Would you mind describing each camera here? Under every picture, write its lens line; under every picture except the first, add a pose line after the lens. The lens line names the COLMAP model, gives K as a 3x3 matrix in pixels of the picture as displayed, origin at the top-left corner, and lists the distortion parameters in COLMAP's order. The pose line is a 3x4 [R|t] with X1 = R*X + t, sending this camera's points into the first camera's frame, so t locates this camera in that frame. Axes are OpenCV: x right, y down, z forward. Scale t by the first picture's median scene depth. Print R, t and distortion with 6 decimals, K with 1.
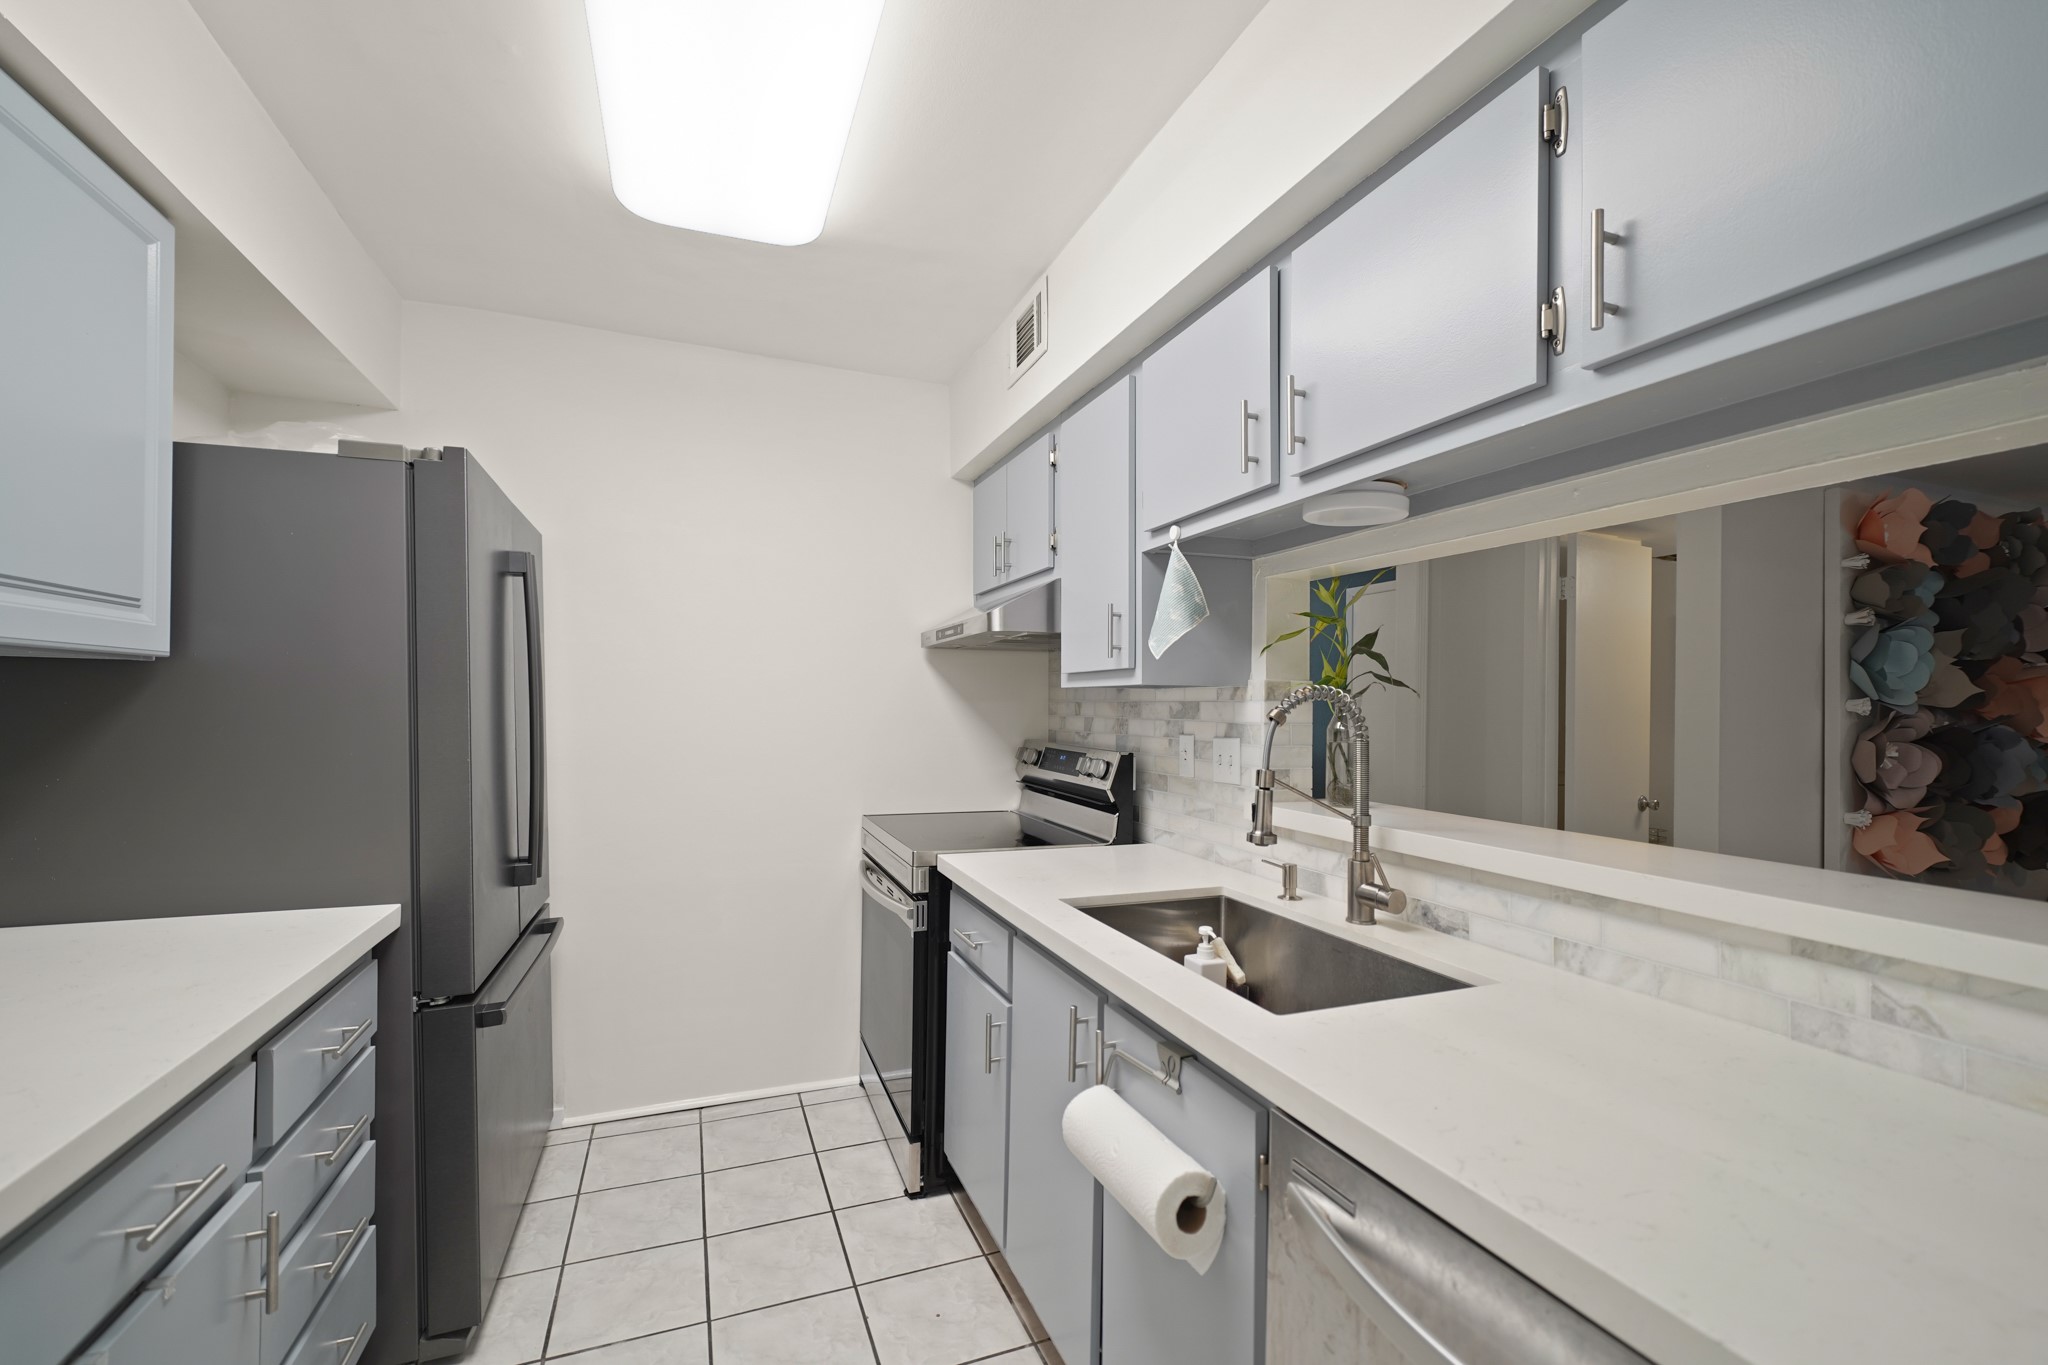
lens RADIAL K [[840.9, 0, 1025.3], [0, 840.9, 694.6], [0, 0, 1]] dist [0.001953, 0.000004]
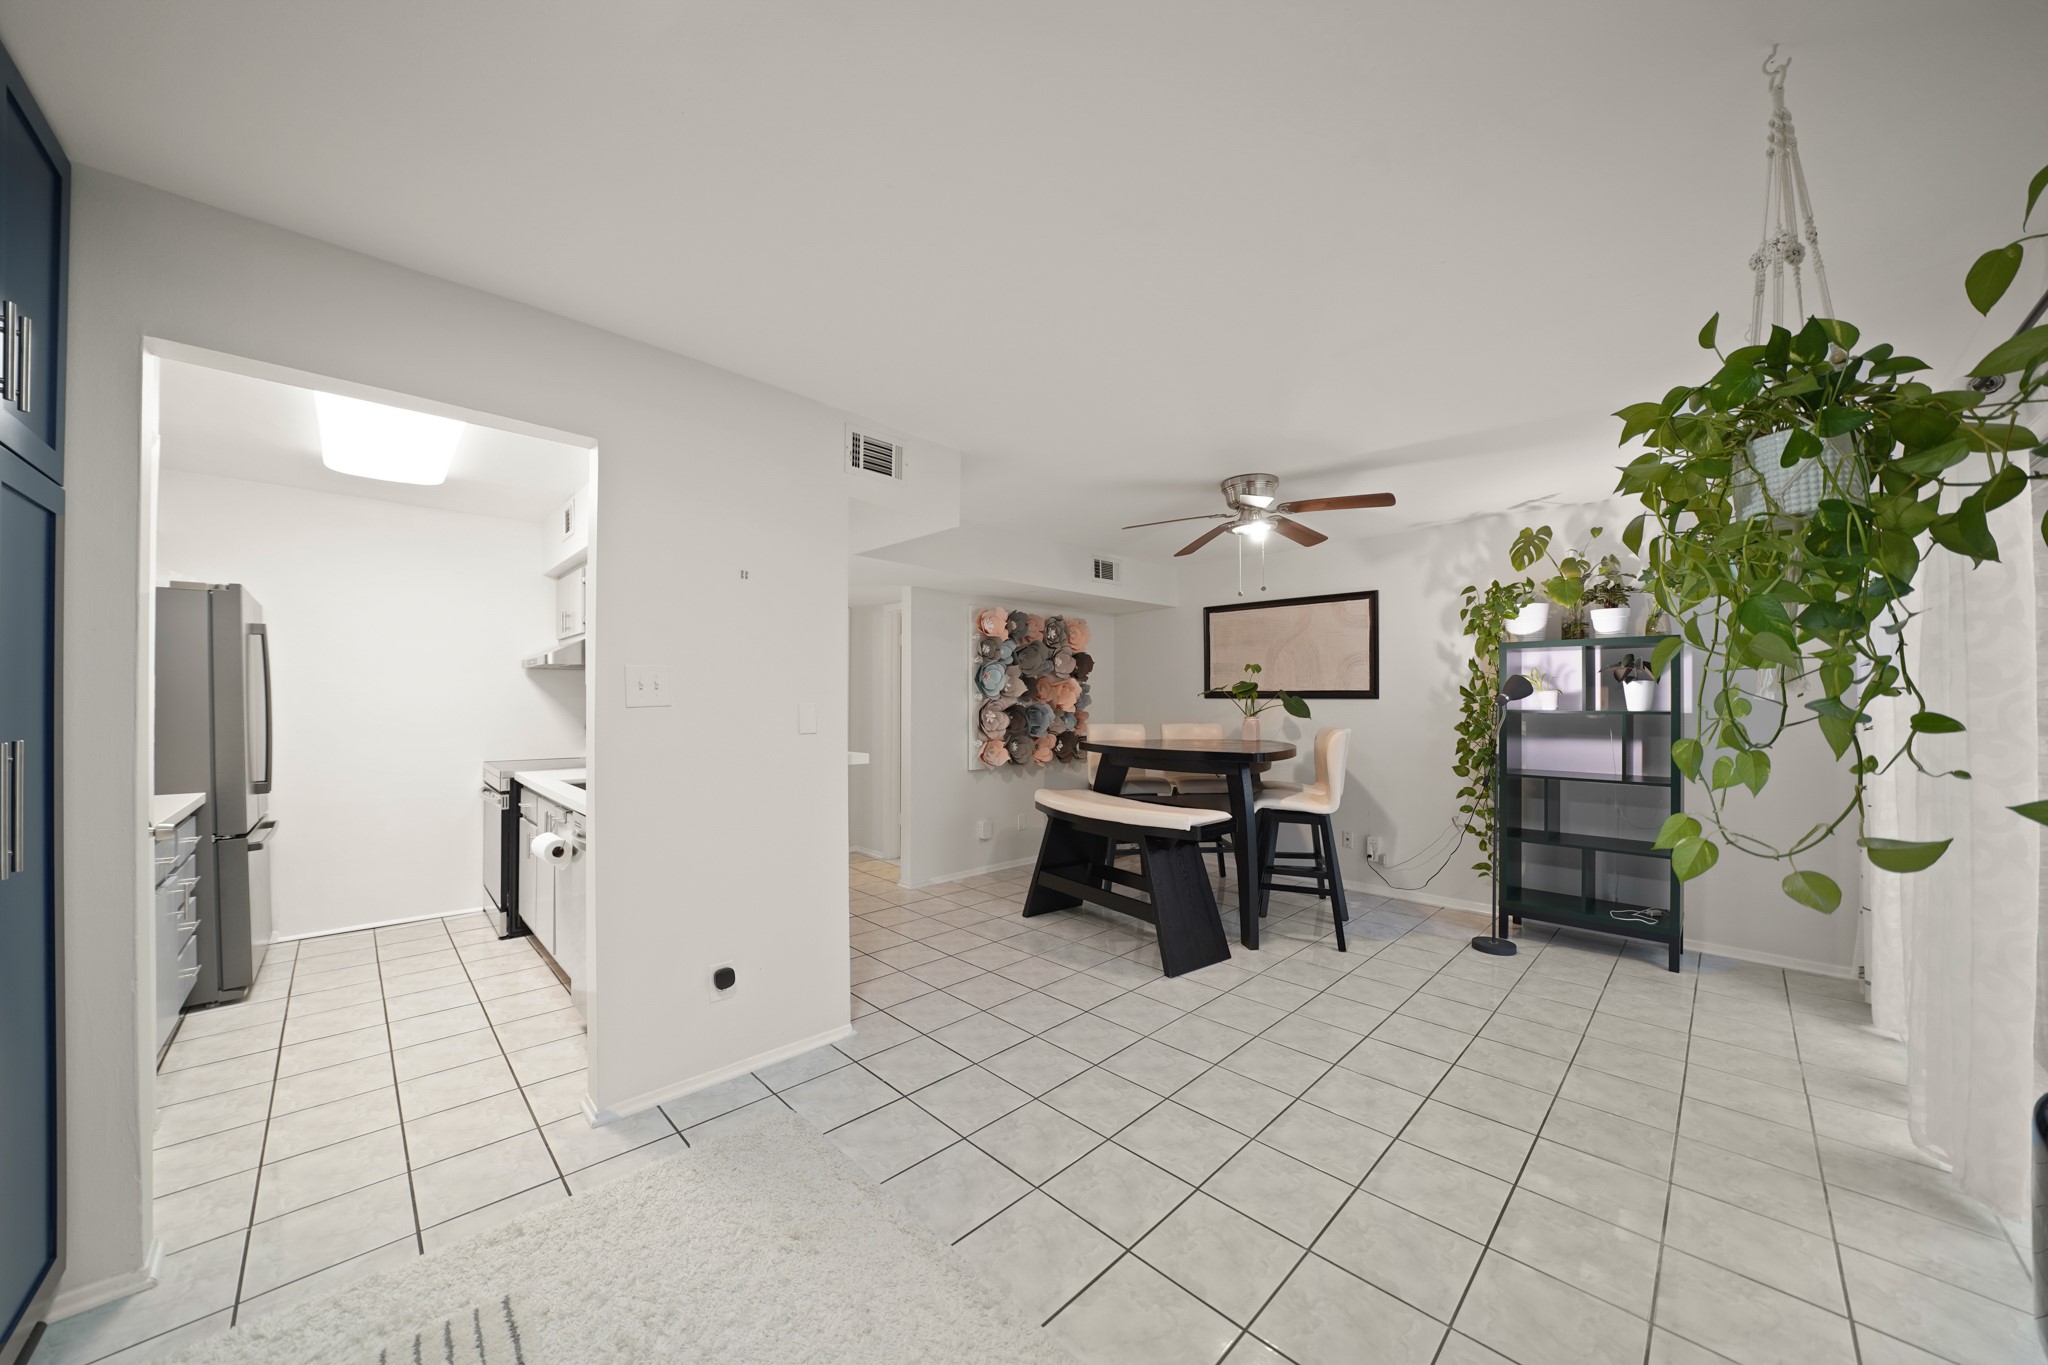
lens RADIAL K [[703.0, 0, 1016.3], [0, 703.0, 688.1], [0, 0, 1]] dist [-0.018319, -0.000002]
pose [[0.926864, -0.004805, 0.375367, 0.392622], [0.006687, 0.999971, -0.003712, -0.001914], [-0.375339, 0.005950, 0.926869, -1.040271]]
